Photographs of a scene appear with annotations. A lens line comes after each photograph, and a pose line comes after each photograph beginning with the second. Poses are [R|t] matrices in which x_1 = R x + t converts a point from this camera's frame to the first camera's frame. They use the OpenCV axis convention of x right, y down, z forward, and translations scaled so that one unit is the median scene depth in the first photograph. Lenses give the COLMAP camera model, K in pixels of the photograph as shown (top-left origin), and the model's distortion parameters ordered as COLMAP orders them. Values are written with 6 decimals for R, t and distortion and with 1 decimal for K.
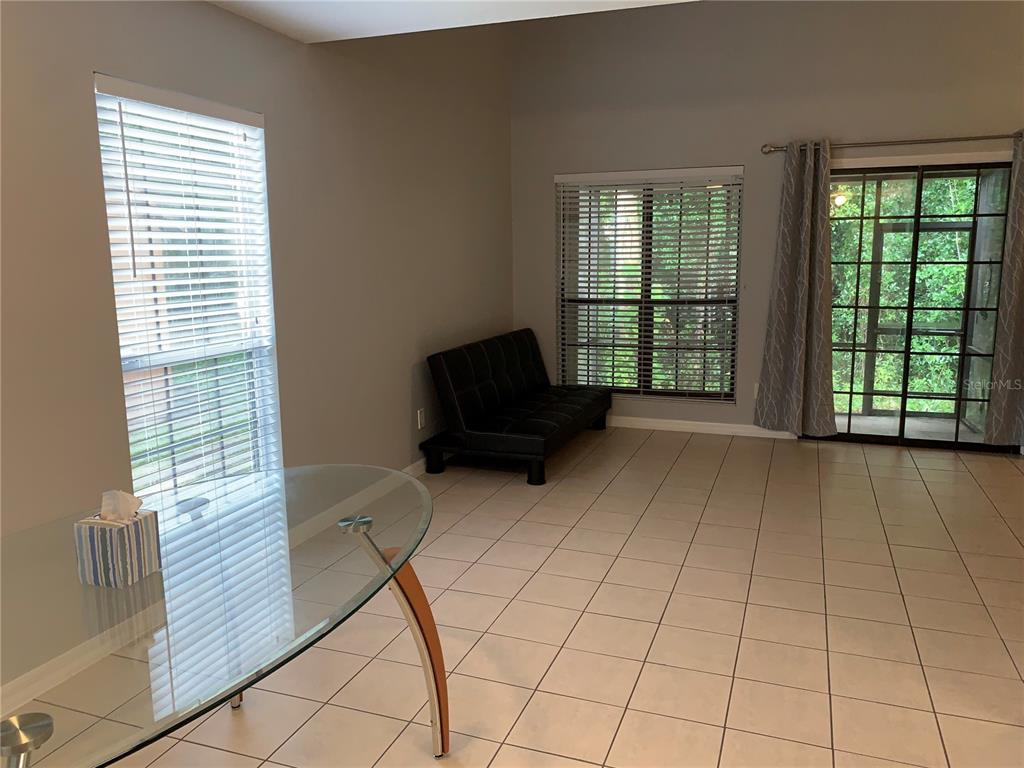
lens RADIAL K [[777.0, 0, 512.9], [0, 777.0, 384.0], [0, 0, 1]] dist [0.043566, -0.050323]
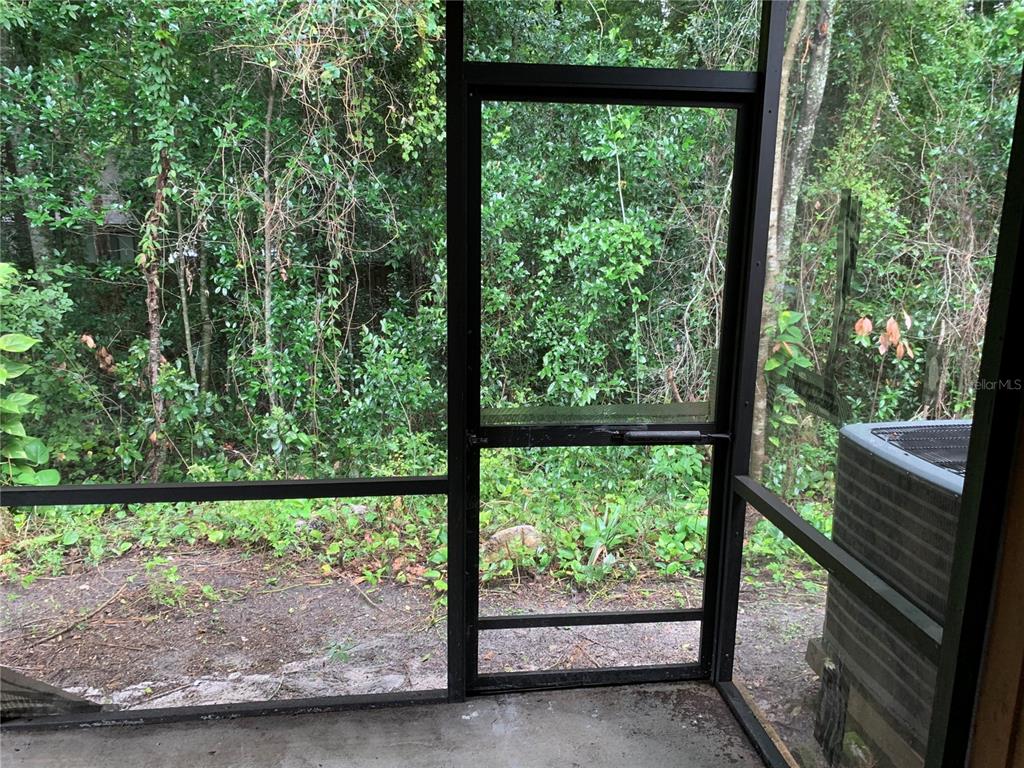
lens RADIAL K [[777.0, 0, 513.5], [0, 777.0, 385.6], [0, 0, 1]] dist [0.043566, -0.050323]
pose [[0.903074, -0.066590, 0.424291, 0.256039], [0.047067, 0.997302, 0.056341, -0.076603], [-0.426898, -0.030910, 0.903771, 0.526597]]
